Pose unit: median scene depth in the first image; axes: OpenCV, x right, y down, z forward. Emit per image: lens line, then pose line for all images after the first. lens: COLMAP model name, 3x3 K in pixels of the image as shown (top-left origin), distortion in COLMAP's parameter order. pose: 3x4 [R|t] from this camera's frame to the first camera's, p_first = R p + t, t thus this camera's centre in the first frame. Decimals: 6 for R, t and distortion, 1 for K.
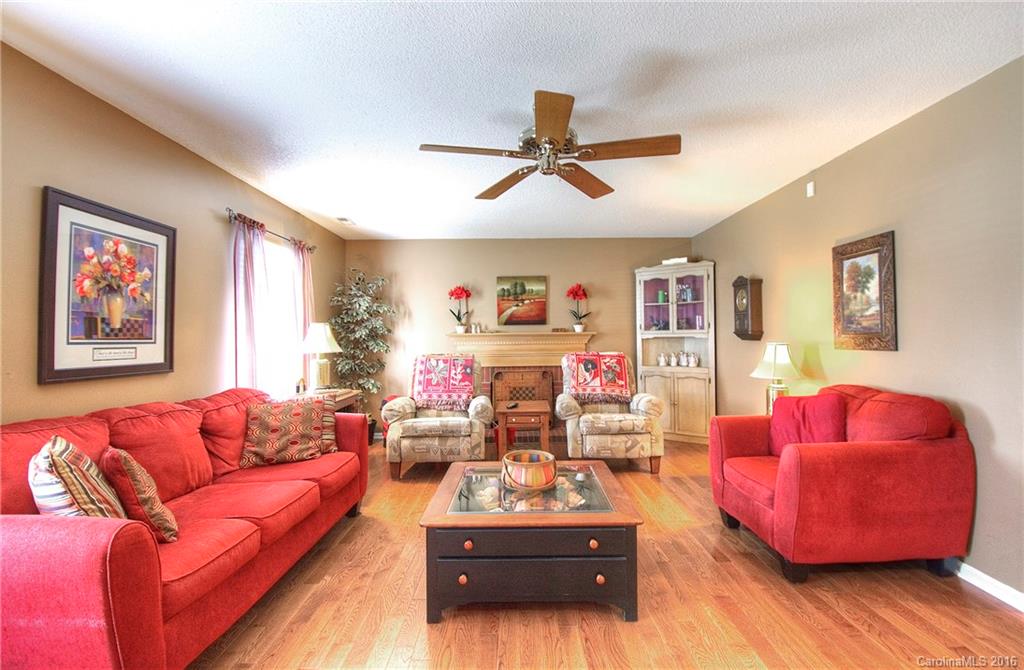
lens RADIAL K [[457.4, 0, 513.8], [0, 457.4, 332.6], [0, 0, 1]] dist [-0.026621, -0.000519]
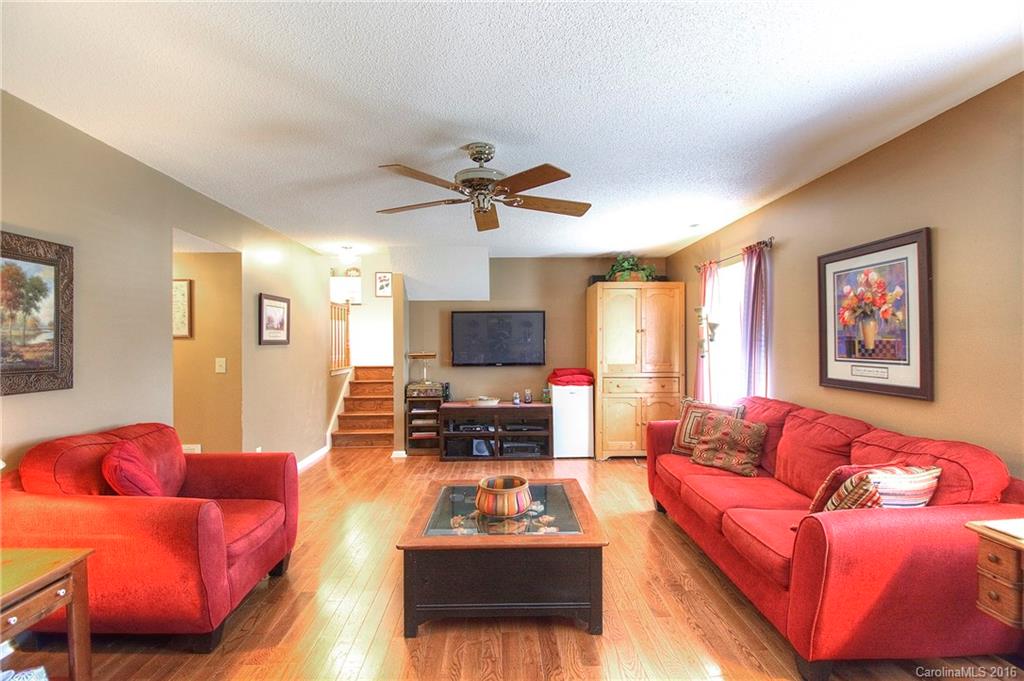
lens RADIAL K [[452.6, 0, 510.0], [0, 452.6, 340.2], [0, 0, 1]] dist [-0.030305, -0.001975]
pose [[-0.999038, 0.014558, -0.041365, 0.057021], [0.015330, 0.999713, -0.018412, -0.024236], [0.041085, -0.019029, -0.998974, 1.986510]]
